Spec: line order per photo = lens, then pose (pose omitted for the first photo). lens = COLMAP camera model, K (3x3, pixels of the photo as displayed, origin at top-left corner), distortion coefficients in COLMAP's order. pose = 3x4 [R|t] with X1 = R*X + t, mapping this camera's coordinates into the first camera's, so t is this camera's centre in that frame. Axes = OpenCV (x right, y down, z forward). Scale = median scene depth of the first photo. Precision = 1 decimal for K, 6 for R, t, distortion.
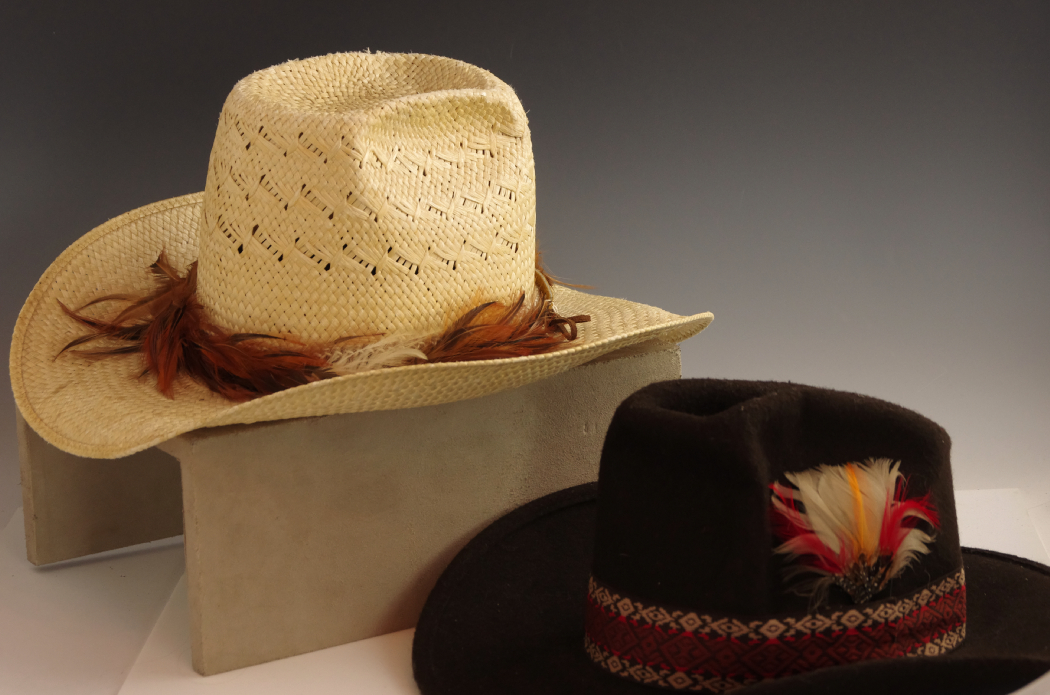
lens RADIAL K [[3283.5, 0, 523.8], [0, 3283.5, 458.5], [0, 0, 1]] dist [-0.003163, 1.244324]
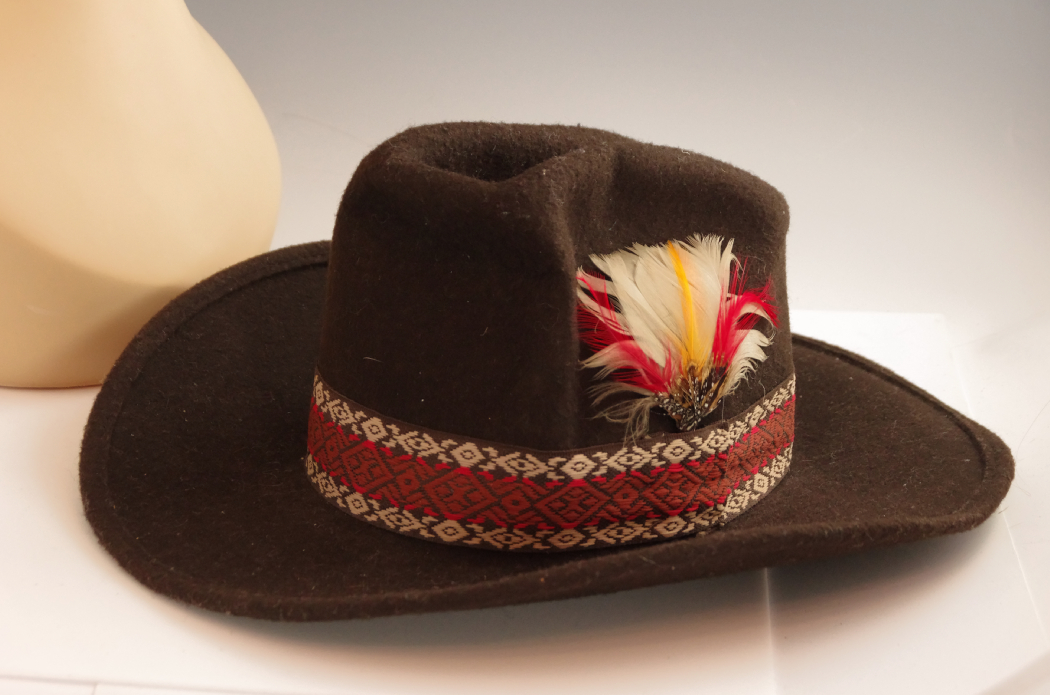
lens RADIAL K [[3283.5, 0, 523.8], [0, 3283.5, 458.5], [0, 0, 1]] dist [-0.003163, 1.244324]
pose [[0.983982, 0.002973, 0.178242, -0.067585], [-0.024948, 0.992318, 0.121173, -0.039086], [-0.176513, -0.123679, 0.976497, 0.253096]]
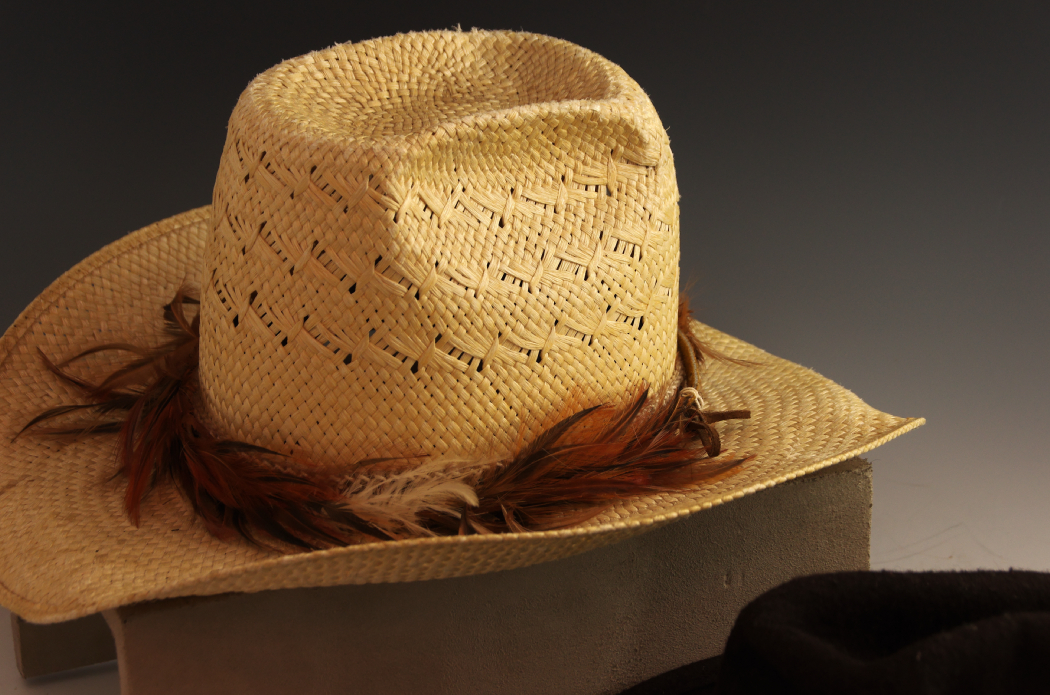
lens RADIAL K [[2547.9, 0, 524.9], [0, 2547.9, 420.2], [0, 0, 1]] dist [-0.019613, -0.349905]
pose [[0.986829, 0.059240, -0.150531, 0.059988], [-0.044271, 0.993909, 0.100918, -0.103018], [0.155593, -0.092924, 0.983441, 0.481075]]
